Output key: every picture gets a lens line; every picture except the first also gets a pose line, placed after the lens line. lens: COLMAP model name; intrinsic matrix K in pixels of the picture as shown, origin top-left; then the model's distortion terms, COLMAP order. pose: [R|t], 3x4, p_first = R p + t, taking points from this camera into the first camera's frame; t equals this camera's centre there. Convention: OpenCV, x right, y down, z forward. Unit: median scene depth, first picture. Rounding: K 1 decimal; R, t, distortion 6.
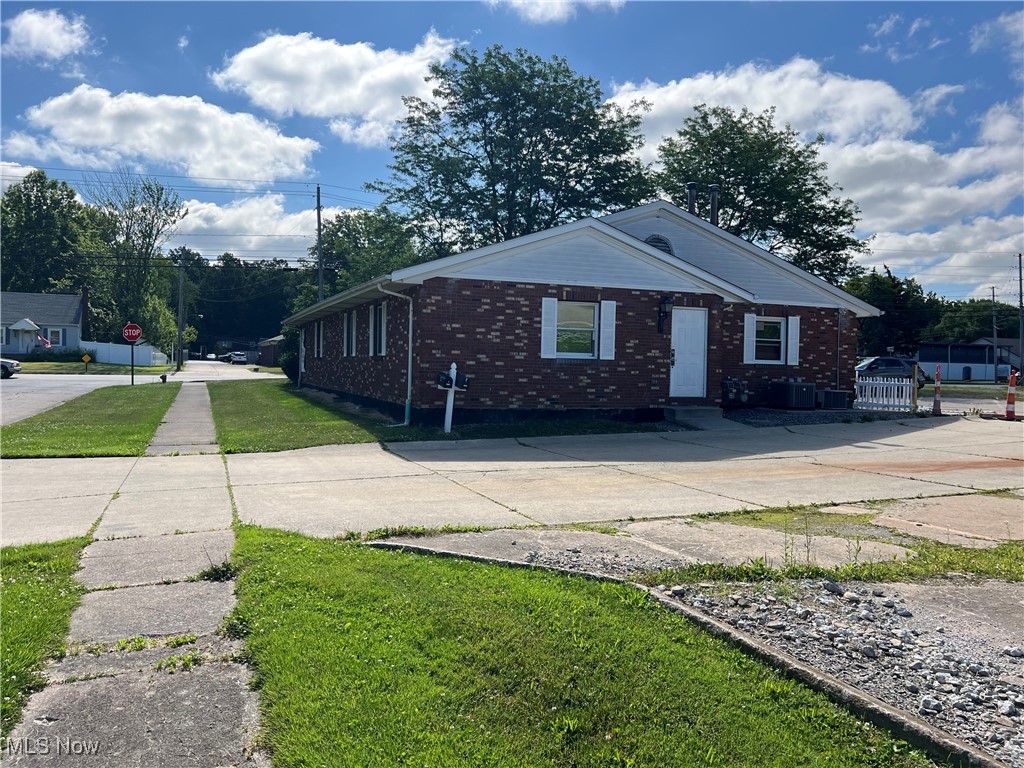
lens RADIAL K [[768.7, 0, 514.0], [0, 768.7, 378.0], [0, 0, 1]] dist [0.052826, -0.067220]
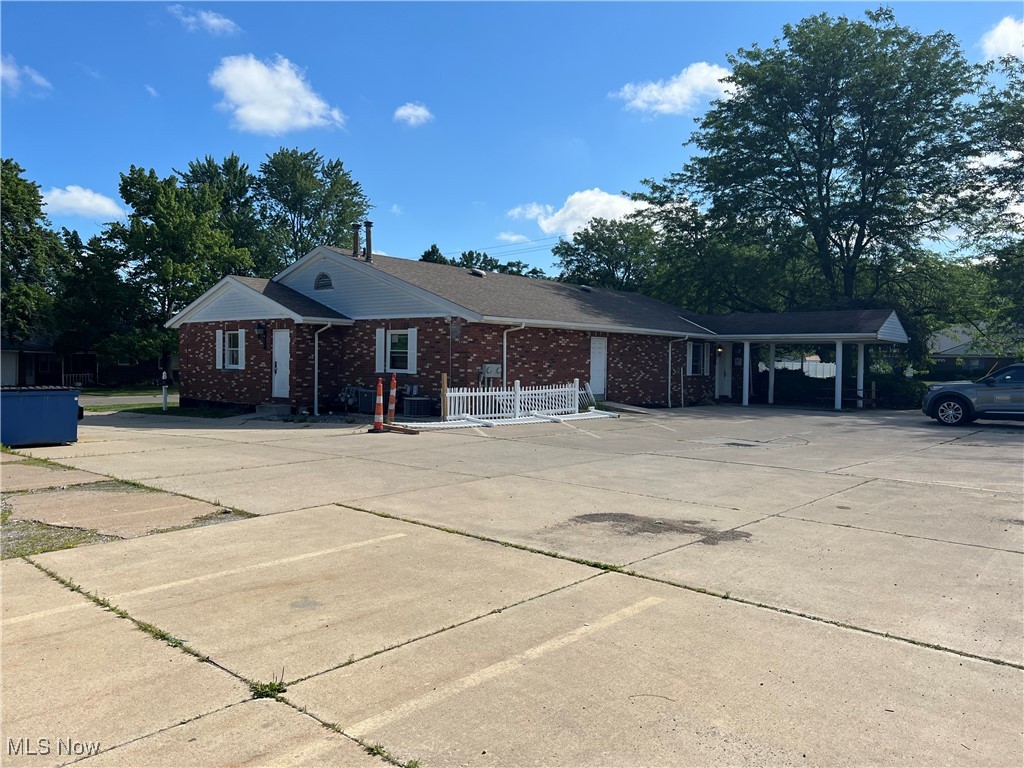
lens RADIAL K [[765.1, 0, 501.1], [0, 765.1, 378.7], [0, 0, 1]] dist [0.058346, -0.067497]
pose [[0.454130, 0.006359, -0.890913, 1.574647], [-0.020259, 0.999790, -0.003191, -0.011014], [0.890705, 0.019498, 0.454164, 0.740069]]
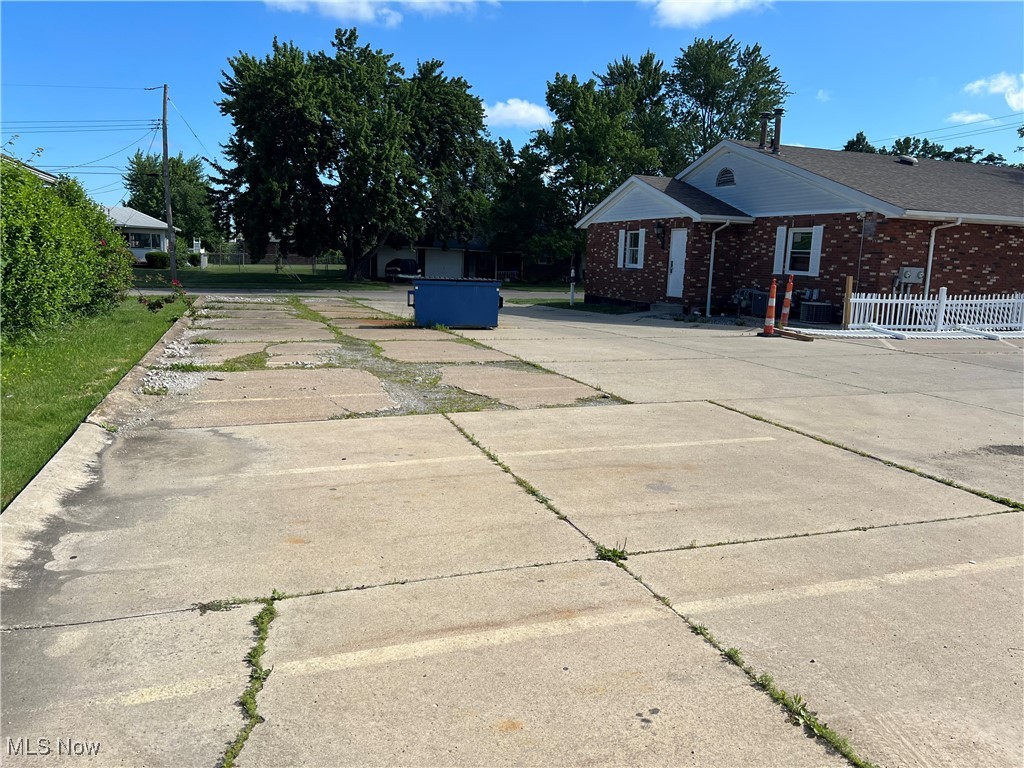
lens RADIAL K [[766.5, 0, 515.8], [0, 766.5, 379.9], [0, 0, 1]] dist [0.050854, -0.062774]
pose [[-0.029054, 0.136062, -0.990274, 1.575635], [-0.054718, 0.988991, 0.137491, -0.001363], [0.998079, 0.058180, -0.021289, 0.765634]]
